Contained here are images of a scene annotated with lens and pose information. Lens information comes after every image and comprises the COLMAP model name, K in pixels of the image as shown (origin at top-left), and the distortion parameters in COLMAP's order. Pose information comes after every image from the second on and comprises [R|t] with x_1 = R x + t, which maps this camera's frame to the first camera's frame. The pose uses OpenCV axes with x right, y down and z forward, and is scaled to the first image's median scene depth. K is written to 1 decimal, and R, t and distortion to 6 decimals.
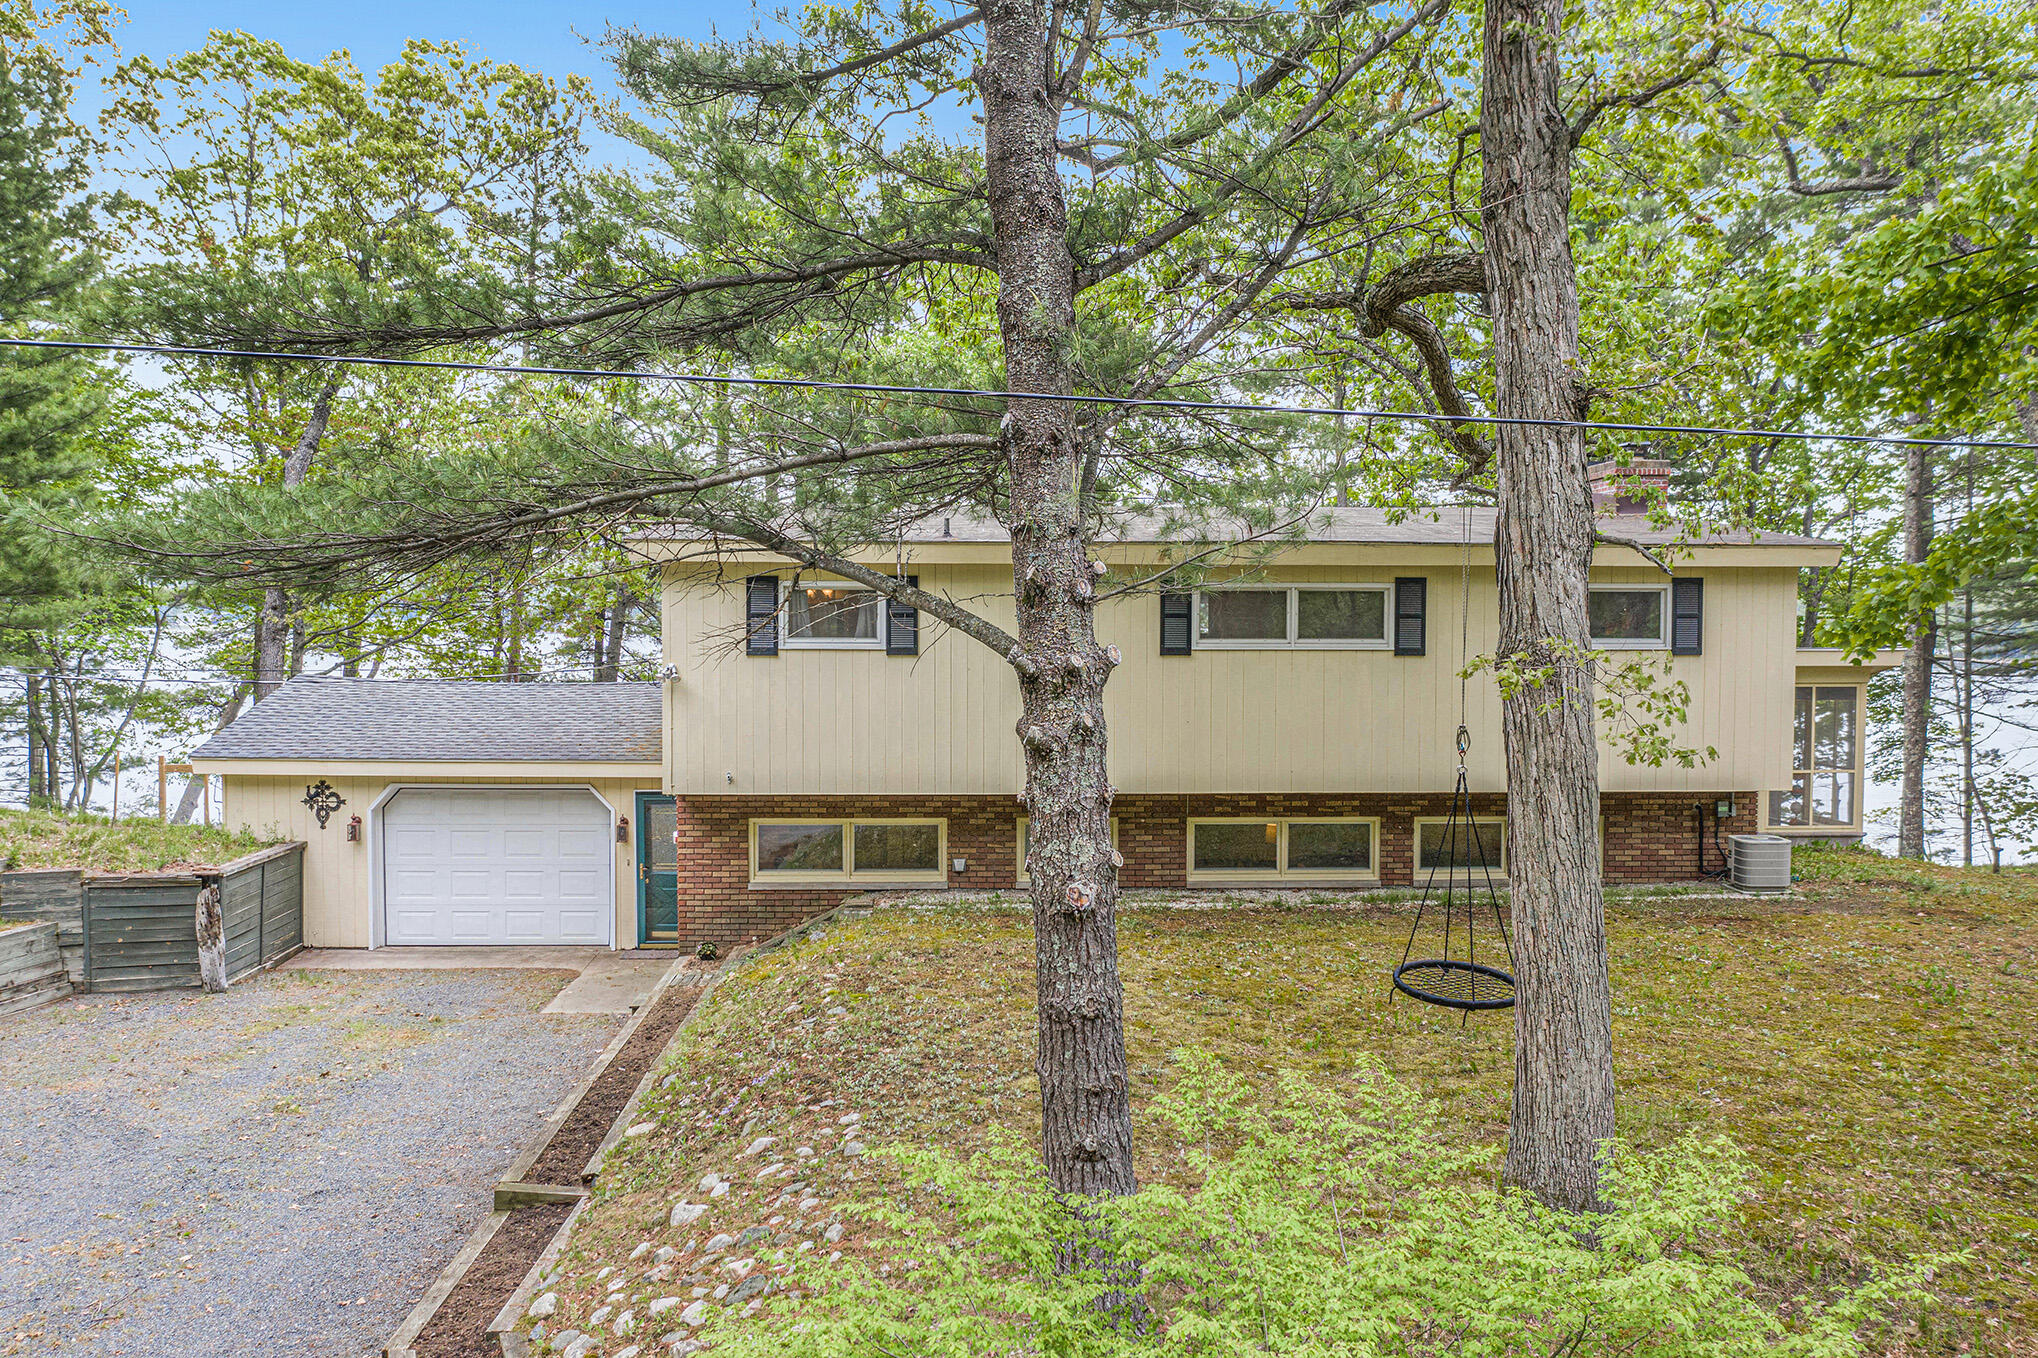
lens RADIAL K [[1594.8, 0, 1019.0], [0, 1594.8, 679.0], [0, 0, 1]] dist [-0.005966, -0.002566]
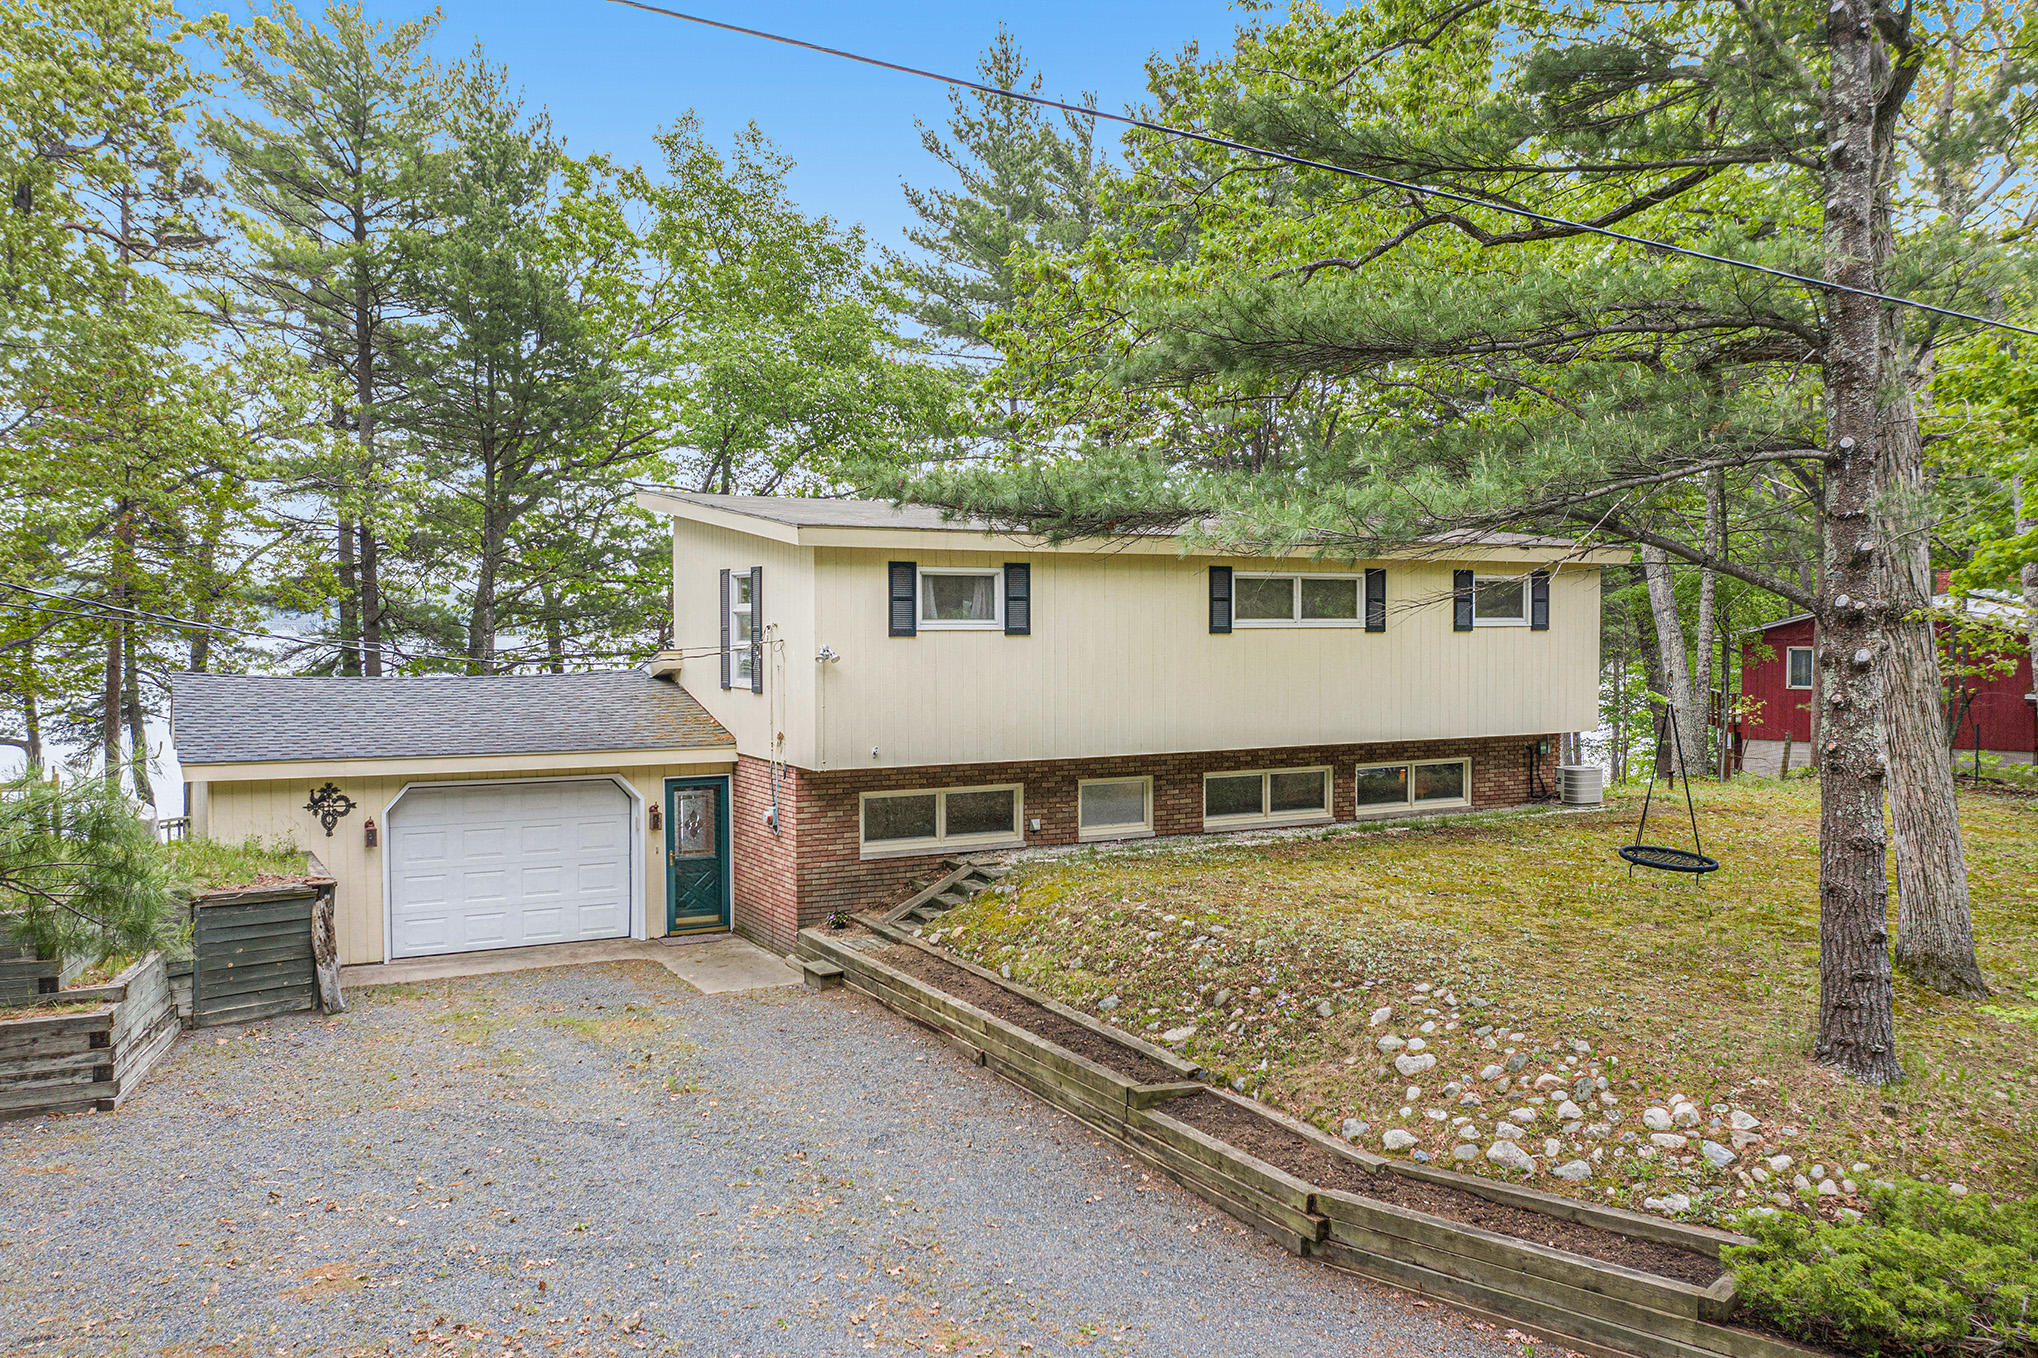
lens RADIAL K [[1672.8, 0, 1019.7], [0, 1672.8, 630.8], [0, 0, 1]] dist [0.111299, -0.323820]
pose [[0.898717, -0.011389, 0.438381, -0.551054], [0.019780, 0.999698, -0.014580, -0.001655], [-0.438082, 0.021774, 0.898671, -0.048381]]
